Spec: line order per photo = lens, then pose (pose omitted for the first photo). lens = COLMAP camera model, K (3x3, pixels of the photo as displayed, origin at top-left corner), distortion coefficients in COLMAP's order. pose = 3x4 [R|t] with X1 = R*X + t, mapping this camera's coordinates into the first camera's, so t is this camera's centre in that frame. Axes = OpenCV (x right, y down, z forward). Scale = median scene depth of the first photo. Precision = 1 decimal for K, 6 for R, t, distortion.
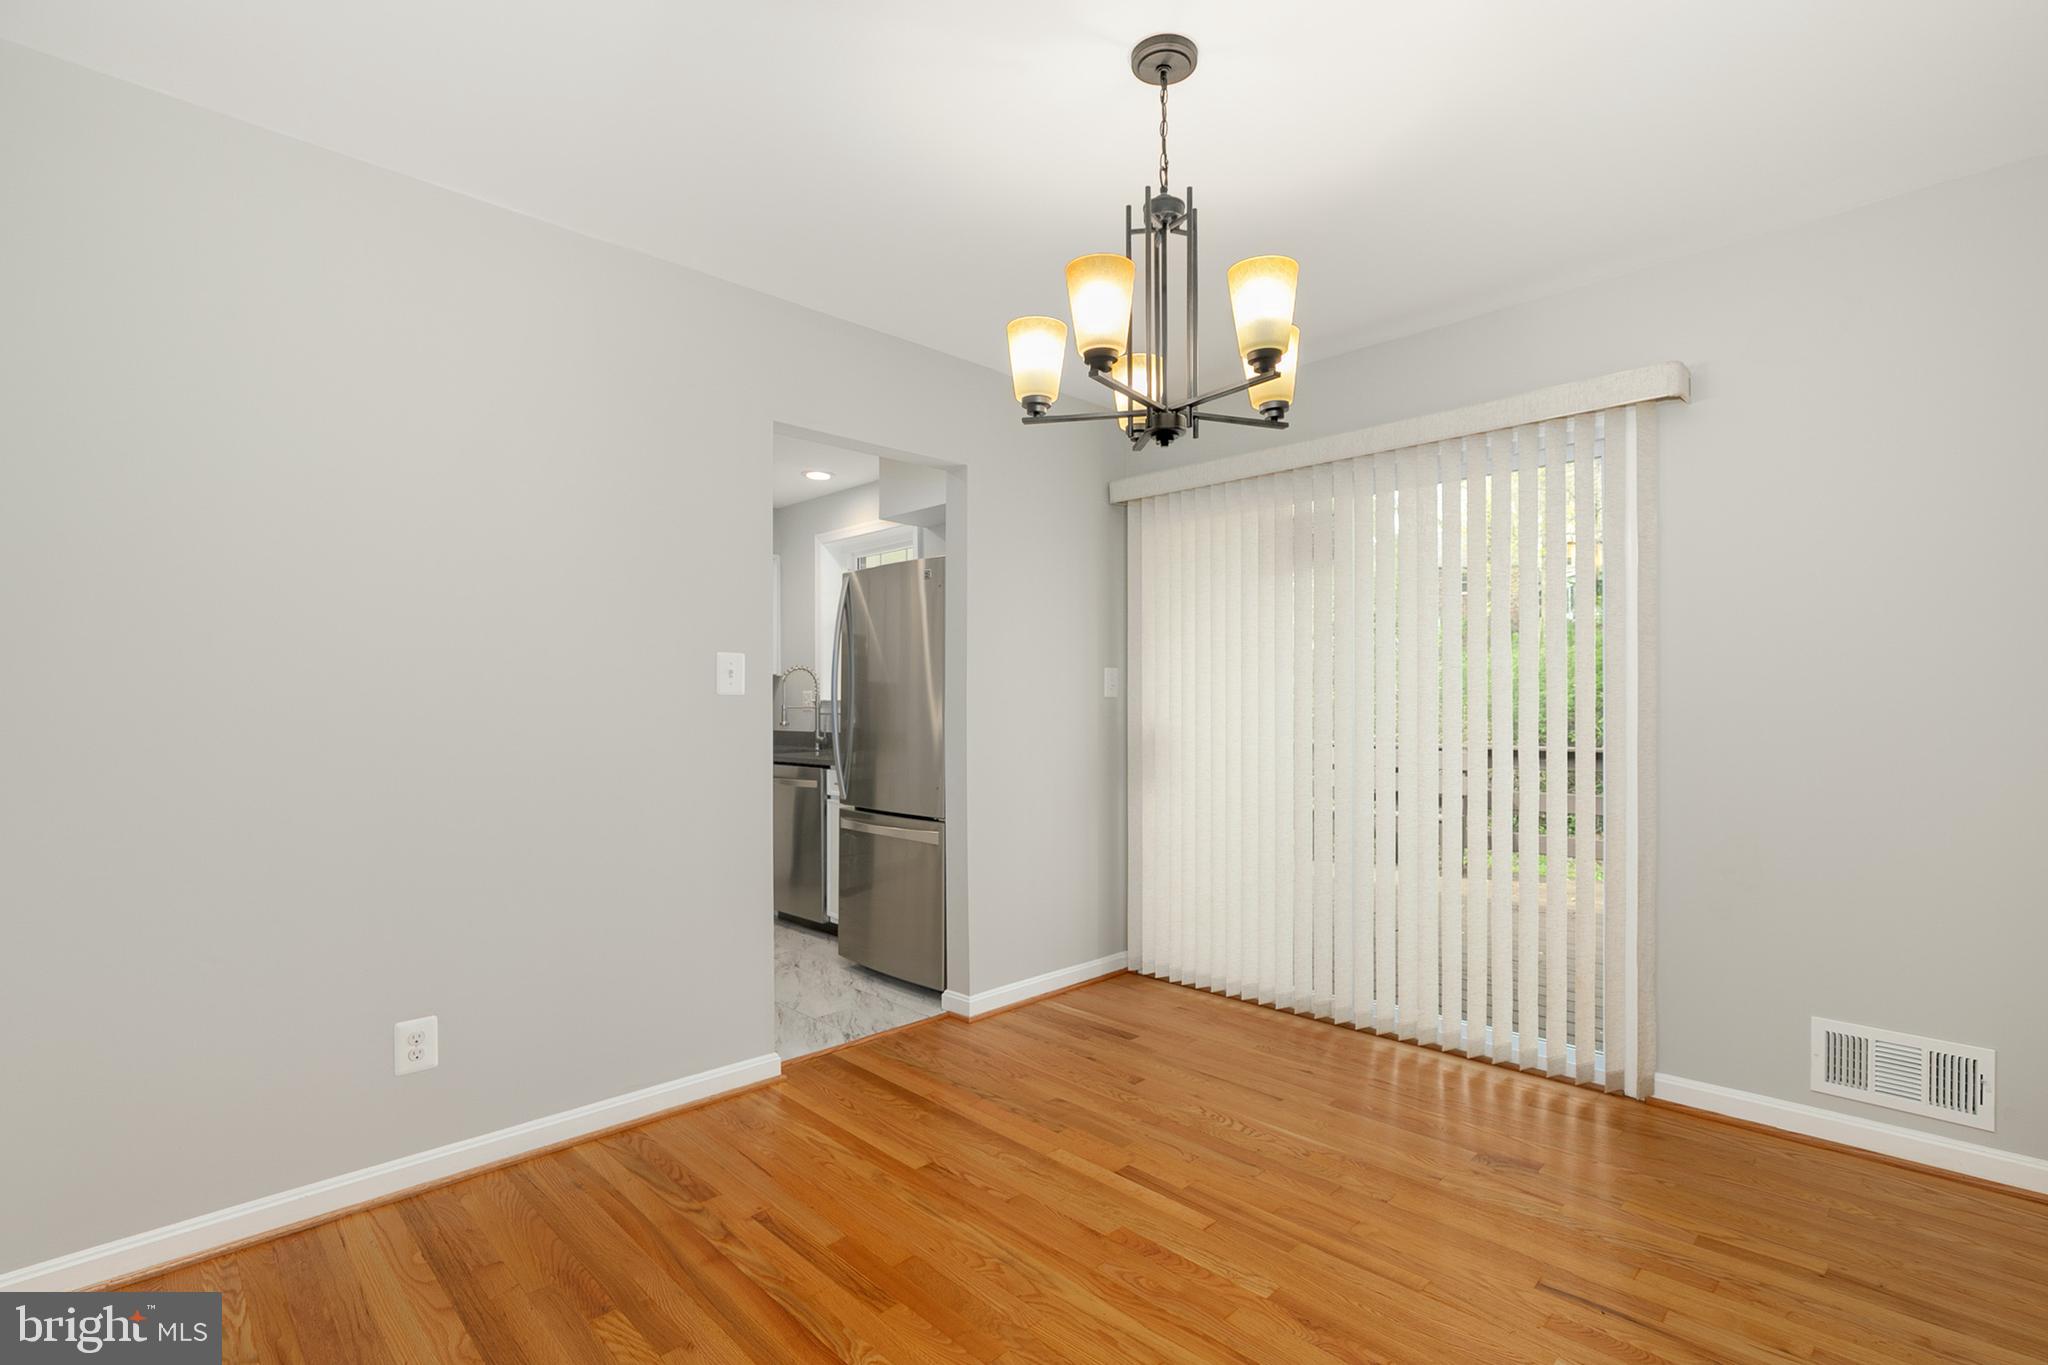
lens RADIAL K [[961.1, 0, 1050.1], [0, 961.1, 707.5], [0, 0, 1]] dist [-0.011983, 0.000020]
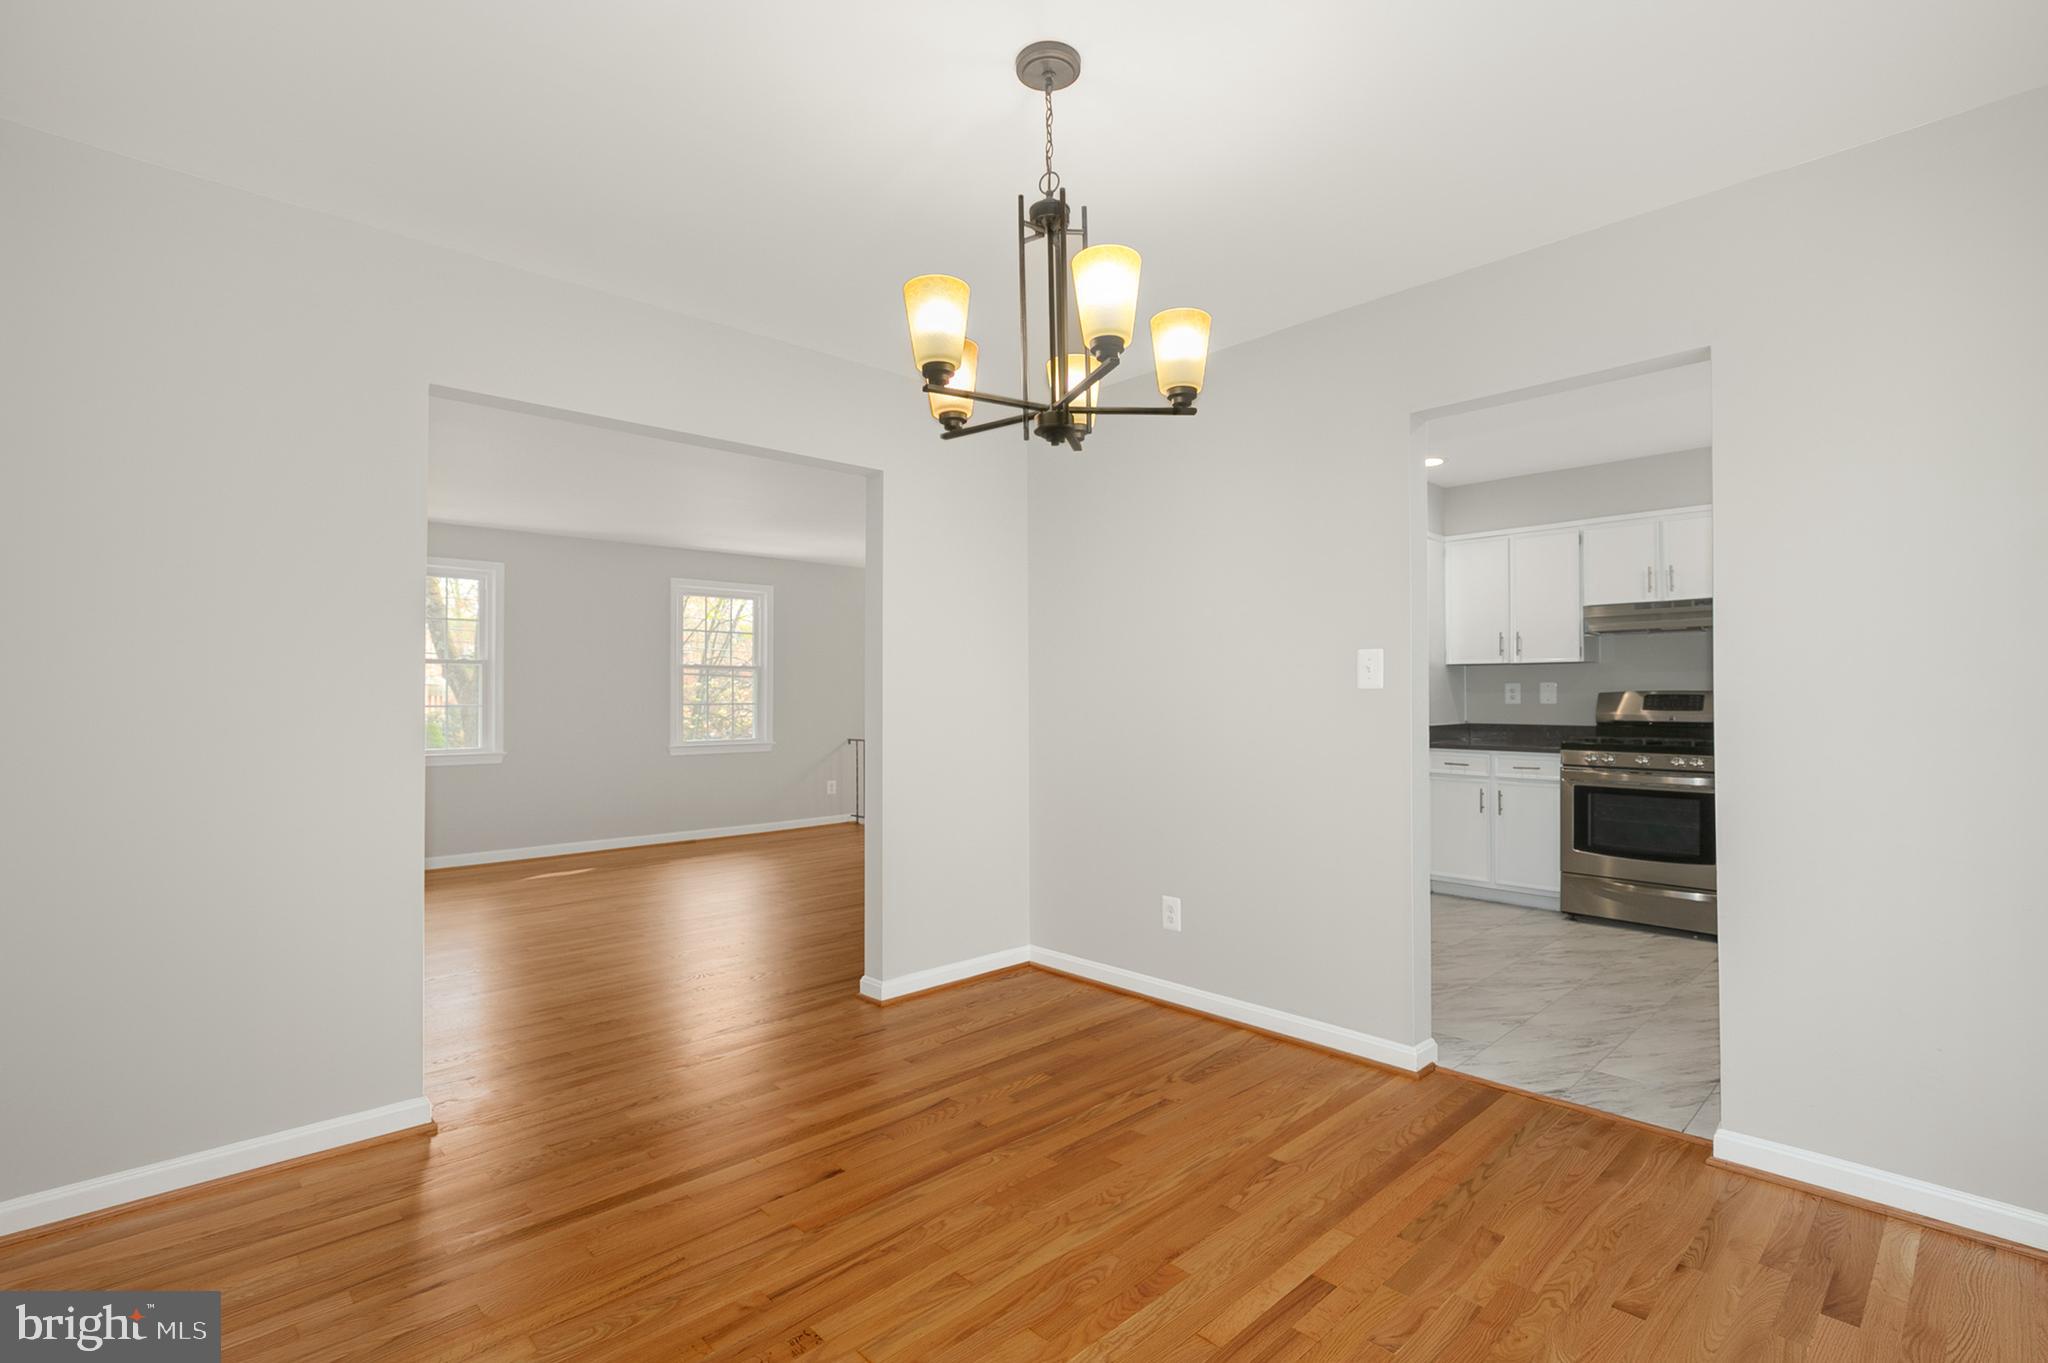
lens RADIAL K [[944.0, 0, 1027.6], [0, 944.0, 688.6], [0, 0, 1]] dist [-0.030430, 0.000697]
pose [[-0.042746, -0.009242, -0.999043, 0.876225], [-0.001820, 0.999956, -0.009172, -0.003808], [0.999084, 0.001427, -0.042761, 0.799104]]
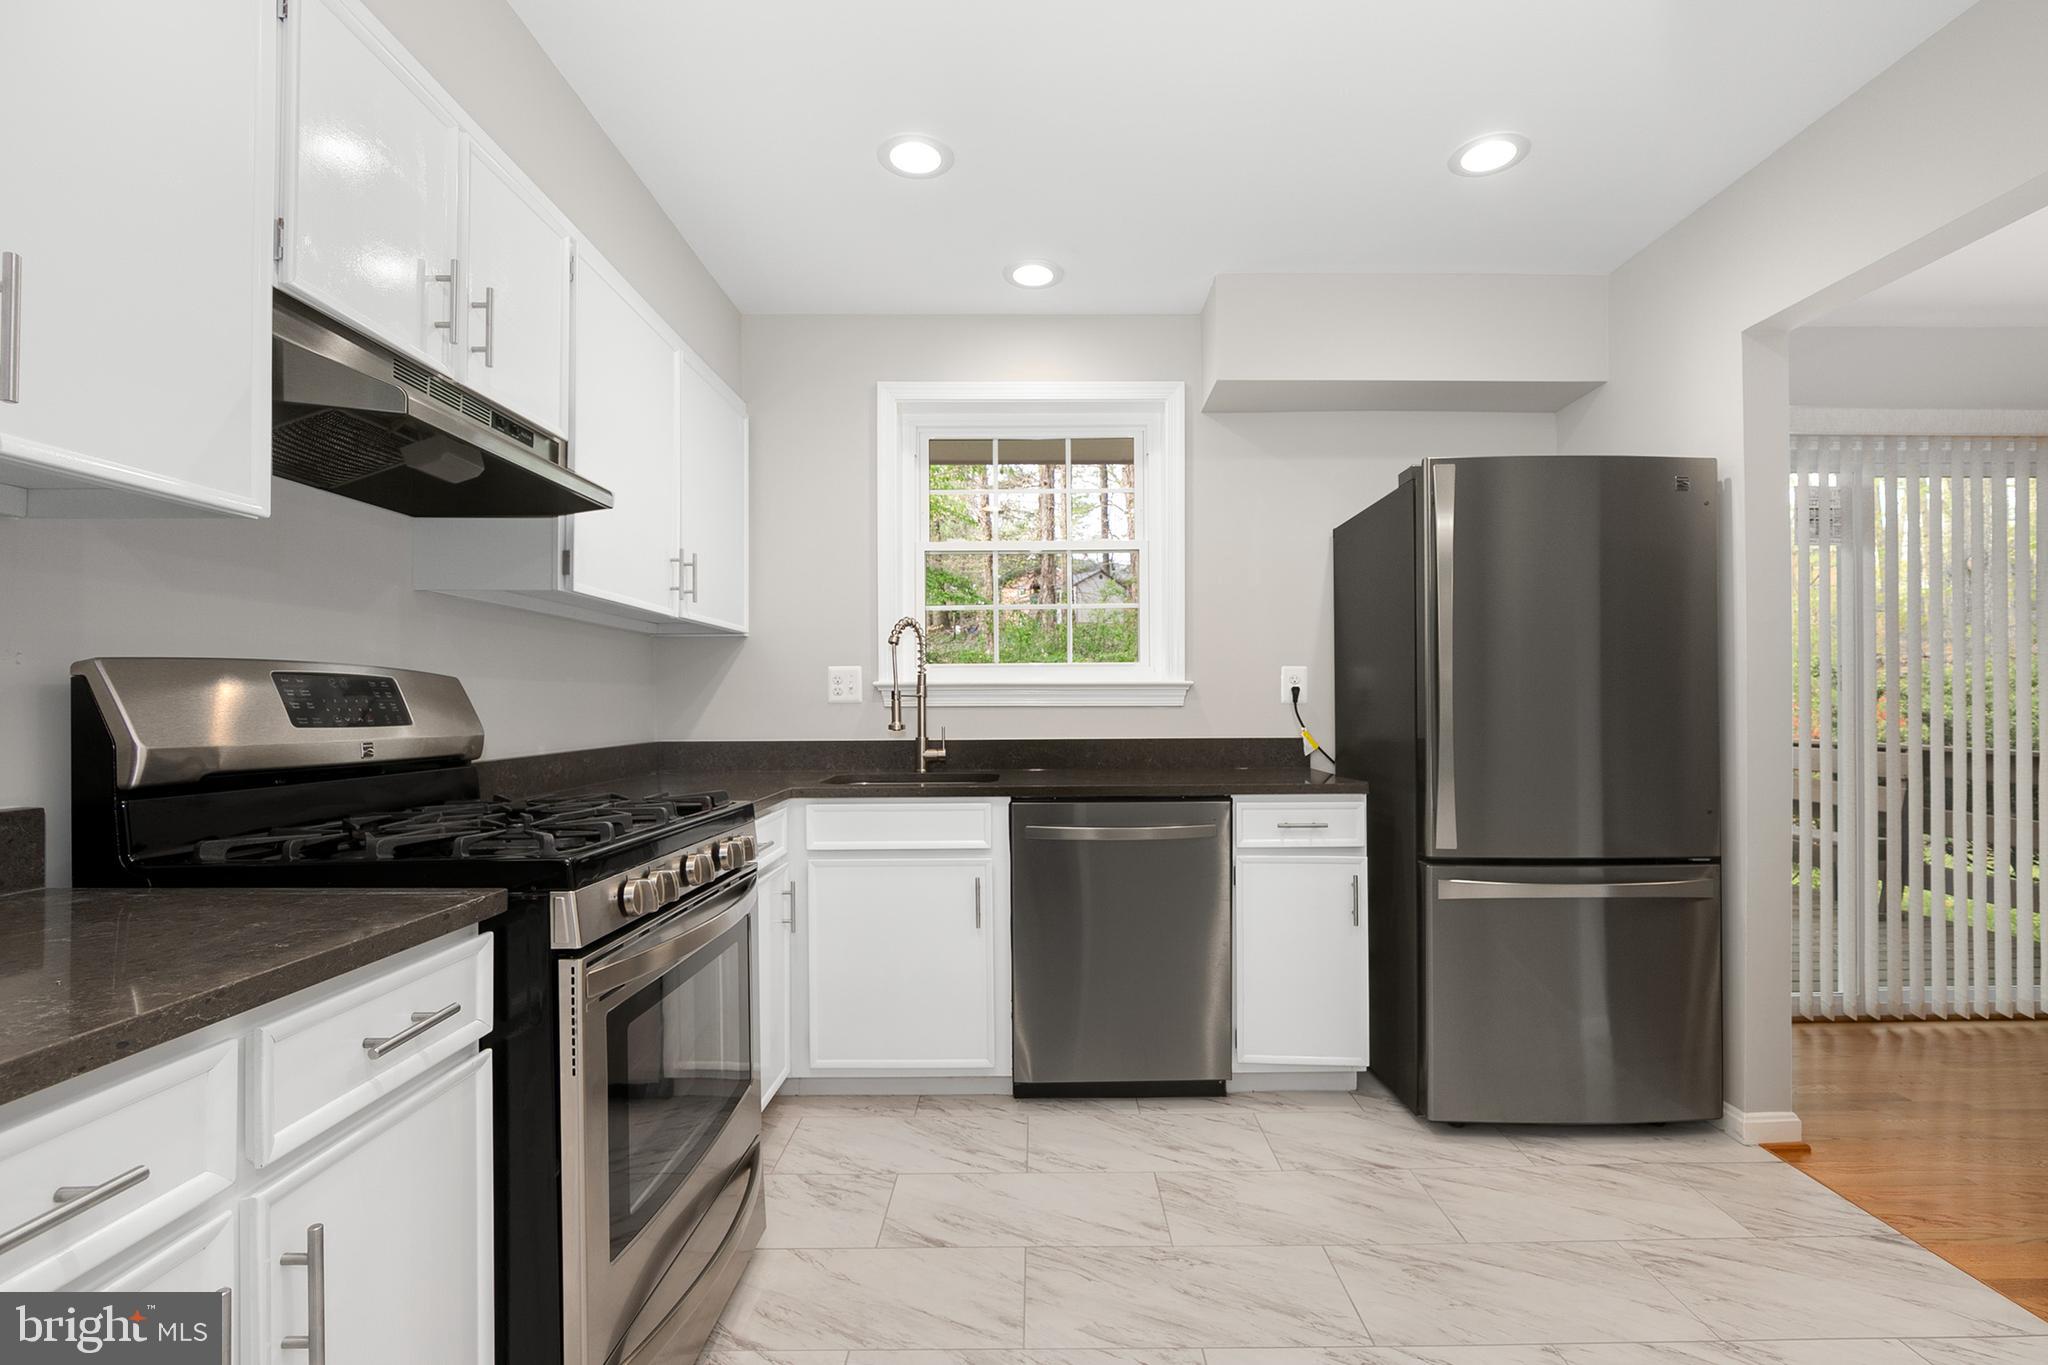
lens RADIAL K [[944.0, 0, 1027.6], [0, 944.0, 689.6], [0, 0, 1]] dist [-0.030430, 0.000697]
pose [[0.712453, 0.006026, 0.701694, -1.382706], [0.006803, 0.999857, -0.015494, 0.010783], [-0.701687, 0.015812, 0.712310, 1.356027]]
